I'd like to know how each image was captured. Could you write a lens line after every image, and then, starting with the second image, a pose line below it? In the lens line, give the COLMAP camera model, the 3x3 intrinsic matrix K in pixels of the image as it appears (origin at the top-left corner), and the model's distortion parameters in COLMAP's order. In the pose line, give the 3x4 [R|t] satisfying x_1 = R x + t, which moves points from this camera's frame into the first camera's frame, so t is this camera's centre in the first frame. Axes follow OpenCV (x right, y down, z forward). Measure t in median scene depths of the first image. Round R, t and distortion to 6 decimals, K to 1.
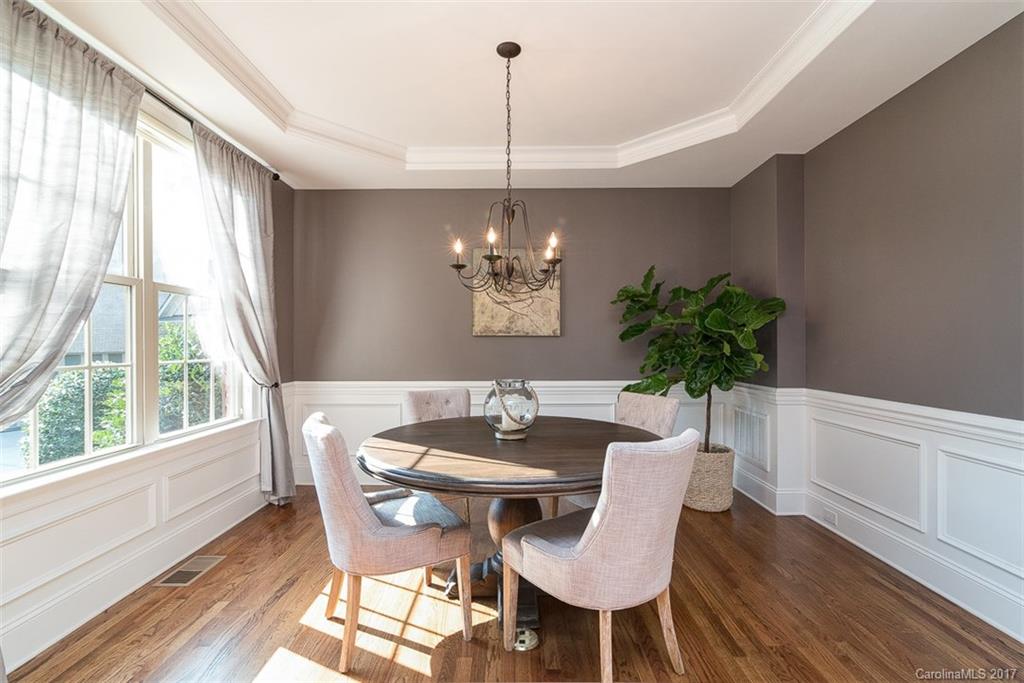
lens RADIAL K [[478.3, 0, 510.9], [0, 478.3, 344.8], [0, 0, 1]] dist [0.002134, 0.000283]
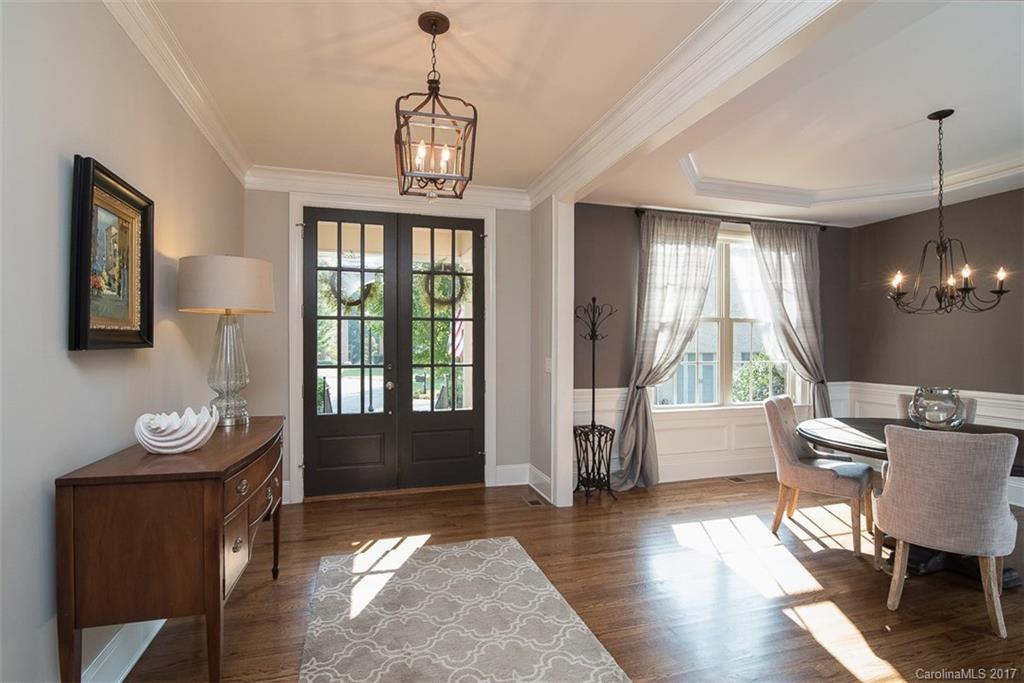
lens RADIAL K [[472.5, 0, 510.5], [0, 472.5, 345.1], [0, 0, 1]] dist [-0.015172, -0.000054]
pose [[0.306542, 0.005998, -0.951838, 0.882569], [-0.006356, 0.999971, 0.004255, -0.035953], [0.951836, 0.004745, 0.306571, -0.439370]]
